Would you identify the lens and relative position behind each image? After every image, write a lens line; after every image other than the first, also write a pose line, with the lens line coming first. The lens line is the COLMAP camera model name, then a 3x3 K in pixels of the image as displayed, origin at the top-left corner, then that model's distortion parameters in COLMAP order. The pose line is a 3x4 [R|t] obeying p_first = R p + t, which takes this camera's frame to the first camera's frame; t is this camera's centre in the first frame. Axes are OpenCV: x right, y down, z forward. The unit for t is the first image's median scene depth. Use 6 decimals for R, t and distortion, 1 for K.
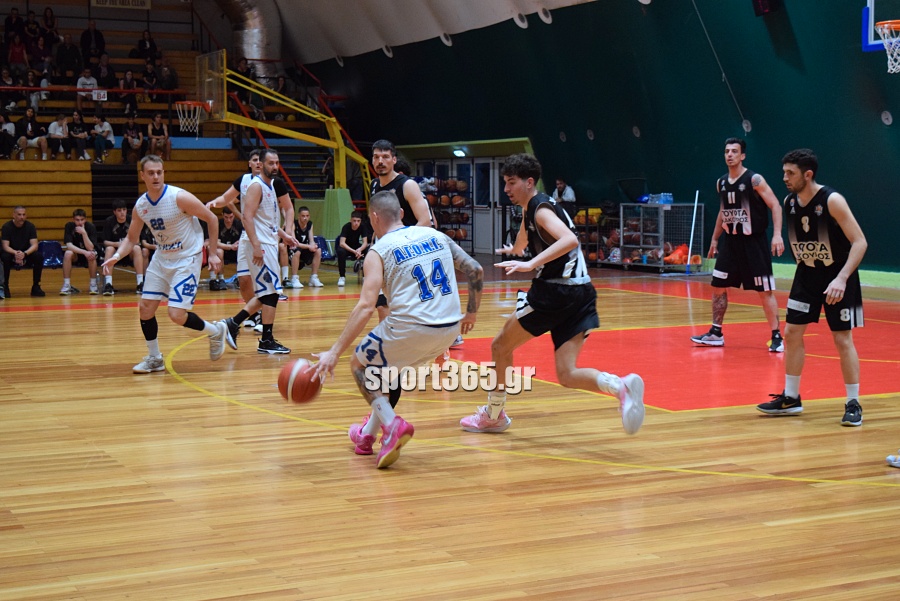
lens RADIAL K [[1468.8, 0, 451.9], [0, 1468.8, 297.9], [0, 0, 1]] dist [0.004706, 0.000000]
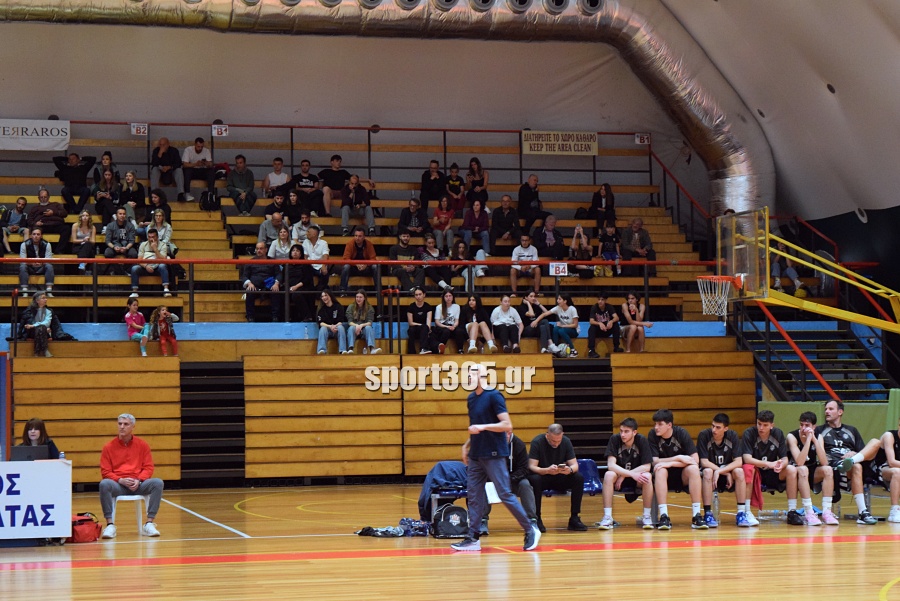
lens RADIAL K [[2041.4, 0, 448.5], [0, 2041.4, 295.8], [0, 0, 1]] dist [0.088489, 0.000000]
pose [[0.979874, -0.018593, -0.198748, -0.121462], [-0.005158, 0.992962, -0.118325, 0.003347], [0.199549, 0.116969, 0.972882, -0.066539]]
